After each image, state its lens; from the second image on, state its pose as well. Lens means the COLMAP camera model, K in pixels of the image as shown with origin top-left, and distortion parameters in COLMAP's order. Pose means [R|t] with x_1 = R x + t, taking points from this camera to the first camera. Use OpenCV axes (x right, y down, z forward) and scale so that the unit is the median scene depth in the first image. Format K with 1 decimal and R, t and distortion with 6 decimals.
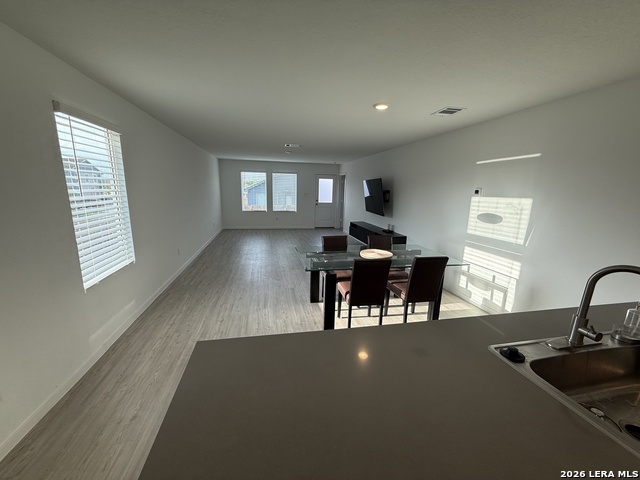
lens RADIAL K [[256.8, 0, 318.8], [0, 256.8, 238.4], [0, 0, 1]] dist [0.001378, 0.000084]
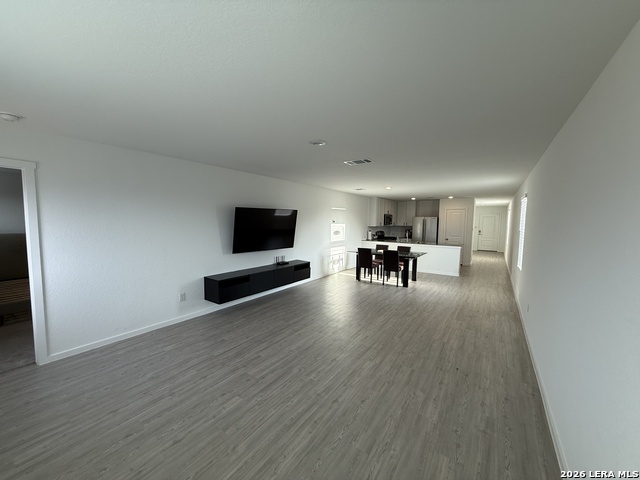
lens RADIAL K [[258.8, 0, 320.0], [0, 258.8, 240.0], [0, 0, 1]] dist [-0.002150, -0.000571]
pose [[-0.699579, -0.085919, 0.709371, -0.826603], [0.105188, 0.969547, 0.221167, -0.509378], [-0.706770, 0.229342, -0.669237, 2.504360]]
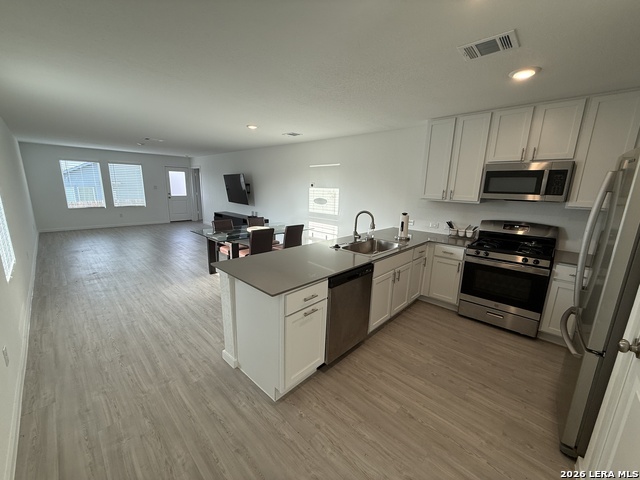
lens RADIAL K [[253.1, 0, 320.0], [0, 253.1, 240.0], [0, 0, 1]] dist [-0.000286, 0.000104]
pose [[0.822483, -0.123523, 0.555215, -0.257224], [0.102180, 0.992342, 0.069407, 0.052633], [-0.559537, -0.000354, 0.828805, -0.330818]]
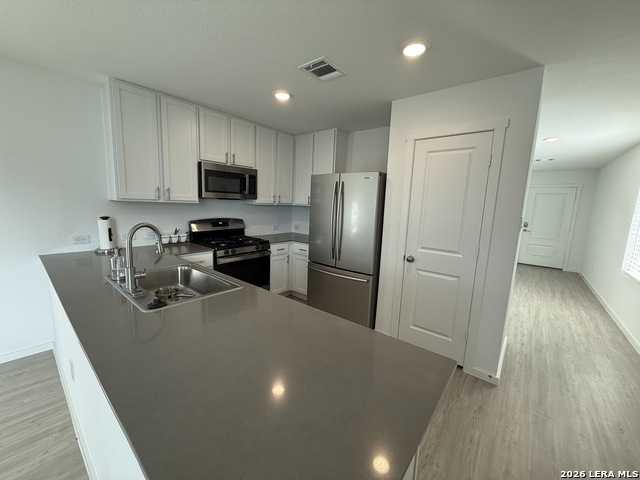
lens RADIAL K [[258.8, 0, 320.0], [0, 258.8, 240.0], [0, 0, 1]] dist [-0.002150, -0.000571]
pose [[-0.622193, -0.159610, 0.766421, -0.204474], [0.094077, 0.956658, 0.275600, -0.036221], [-0.777191, 0.243579, -0.580210, 0.304728]]
